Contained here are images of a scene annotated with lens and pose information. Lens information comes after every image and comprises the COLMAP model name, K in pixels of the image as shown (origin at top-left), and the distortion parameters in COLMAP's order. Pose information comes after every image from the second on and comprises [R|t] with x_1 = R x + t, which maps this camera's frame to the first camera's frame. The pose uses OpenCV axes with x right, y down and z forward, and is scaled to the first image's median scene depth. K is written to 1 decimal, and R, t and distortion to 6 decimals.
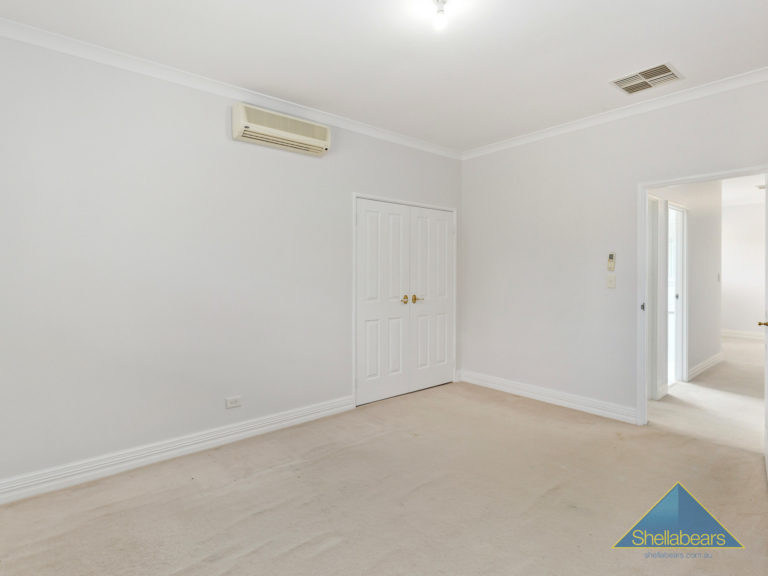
lens RADIAL K [[409.4, 0, 385.4], [0, 409.4, 273.3], [0, 0, 1]] dist [0.003832, 0.000199]
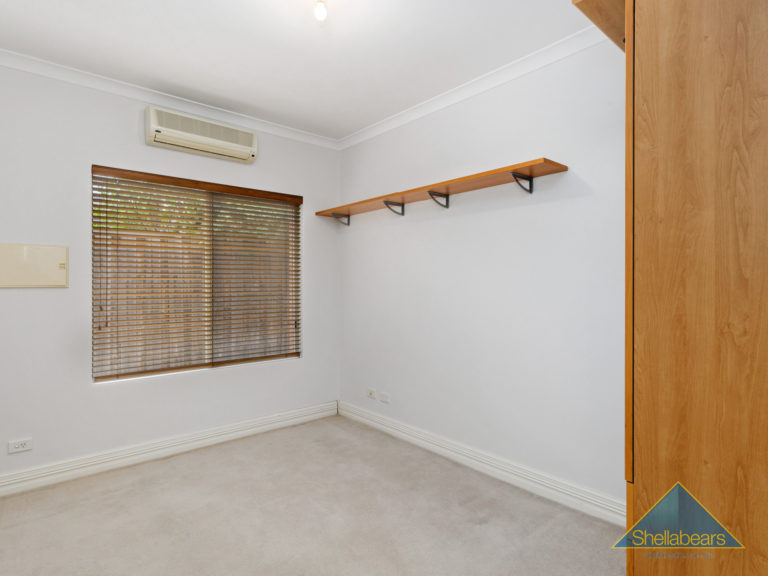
lens RADIAL K [[356.4, 0, 382.6], [0, 356.4, 284.5], [0, 0, 1]] dist [0.010263, 0.001077]
pose [[0.997121, 0.003855, -0.075732, 0.234284], [-0.003910, 0.999992, -0.000568, -0.003206], [0.075730, 0.000863, 0.997128, 0.202691]]
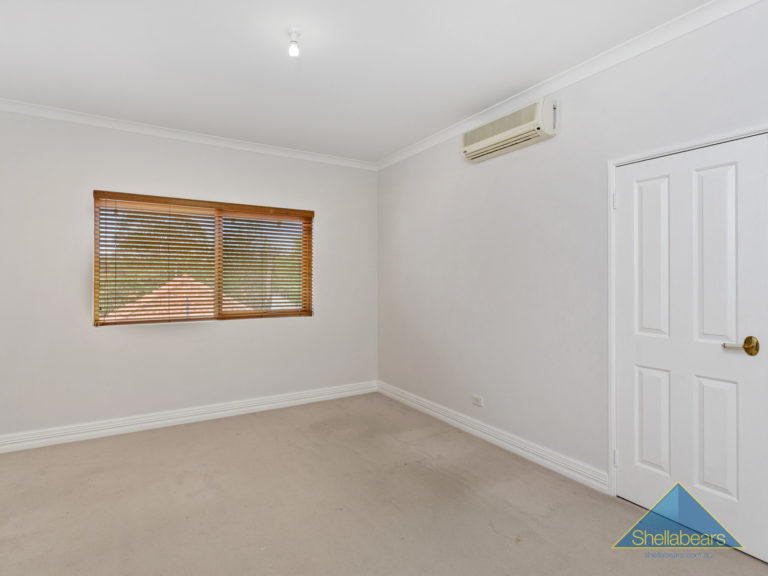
lens RADIAL K [[409.4, 0, 382.1], [0, 409.4, 282.9], [0, 0, 1]] dist [0.003832, 0.000199]
pose [[-0.156729, 0.004420, -0.987632, 0.750082], [-0.003533, 0.999981, 0.005035, -0.007348], [0.987635, 0.004279, -0.156711, 0.902485]]
